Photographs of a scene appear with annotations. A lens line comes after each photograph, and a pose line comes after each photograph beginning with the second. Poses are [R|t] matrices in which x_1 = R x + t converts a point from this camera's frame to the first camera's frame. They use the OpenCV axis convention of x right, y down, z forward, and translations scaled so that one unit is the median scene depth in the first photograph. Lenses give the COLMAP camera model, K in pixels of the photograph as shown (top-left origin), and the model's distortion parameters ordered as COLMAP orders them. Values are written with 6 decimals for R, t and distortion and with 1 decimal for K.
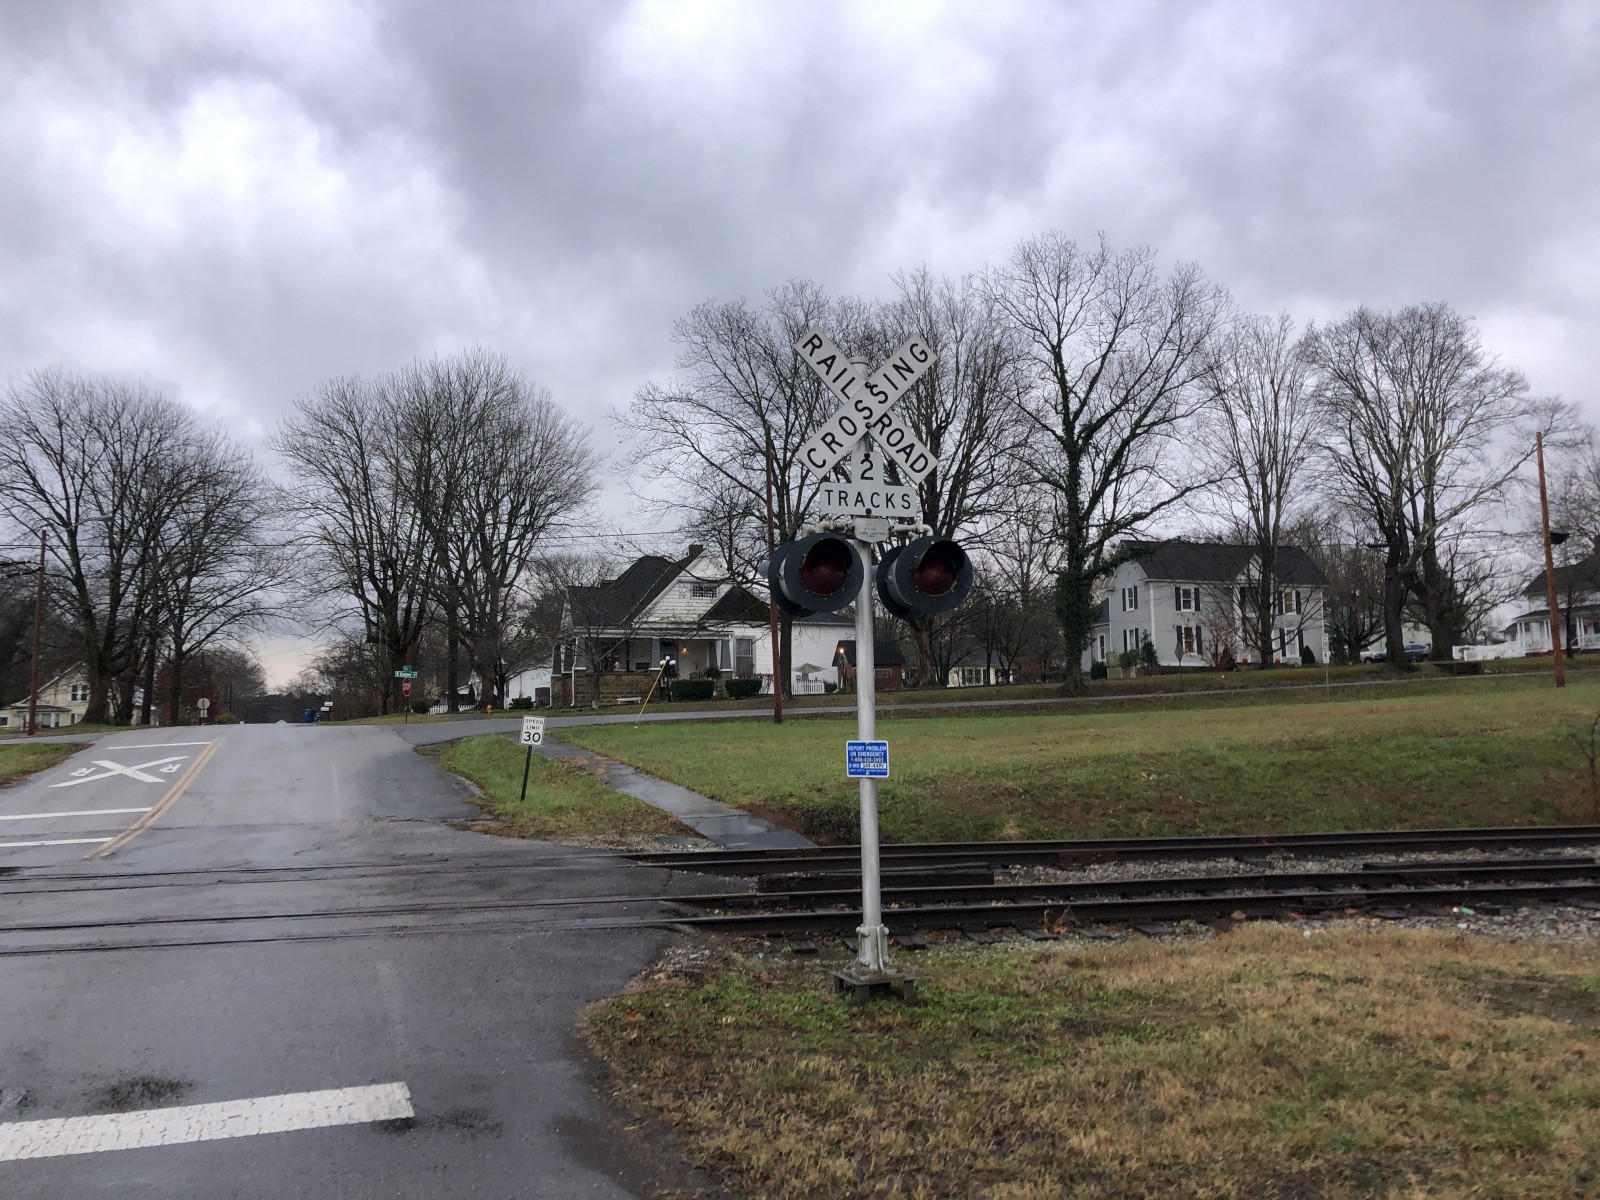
lens RADIAL K [[1256.6, 0, 781.5], [0, 1256.6, 580.2], [0, 0, 1]] dist [0.052768, -0.061694]
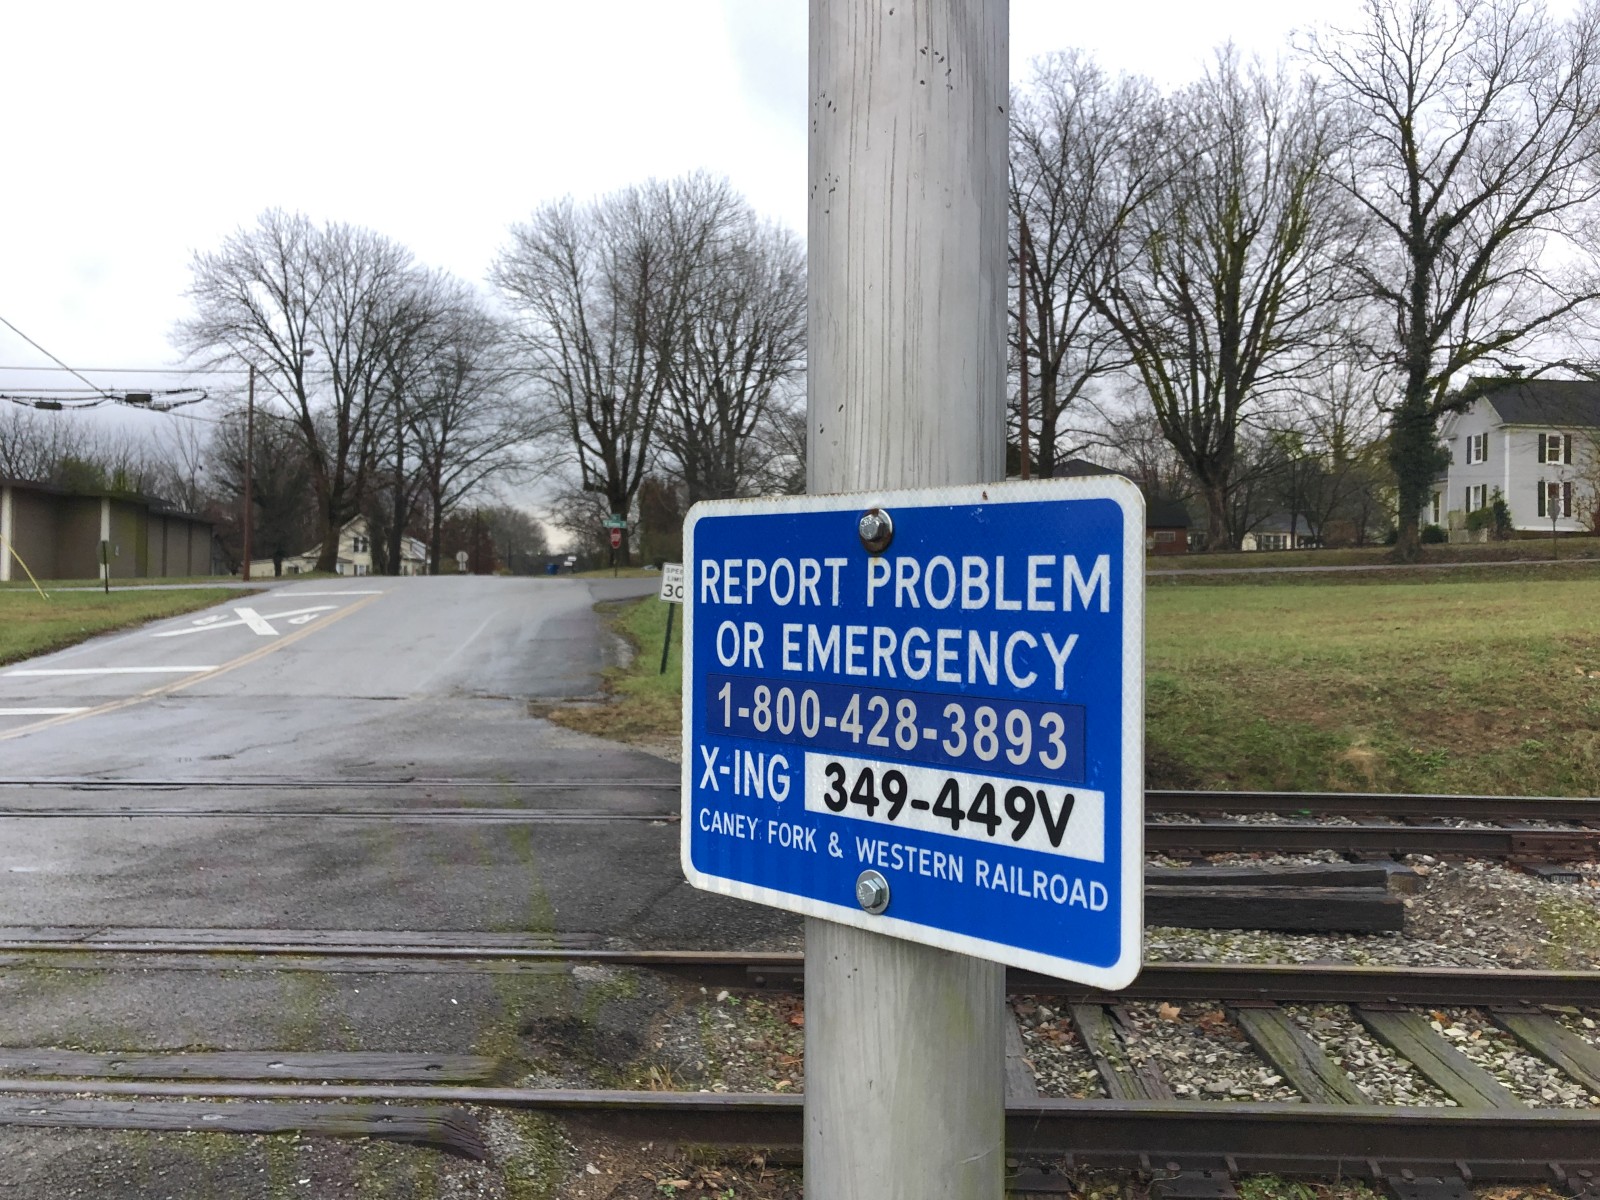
lens RADIAL K [[1256.6, 0, 813.3], [0, 1256.6, 564.9], [0, 0, 1]] dist [0.052768, -0.061694]
pose [[0.981698, 0.018918, -0.189503, 0.011118], [-0.001206, 0.995652, 0.093148, 0.017509], [0.190442, -0.091214, 0.977452, 0.128830]]
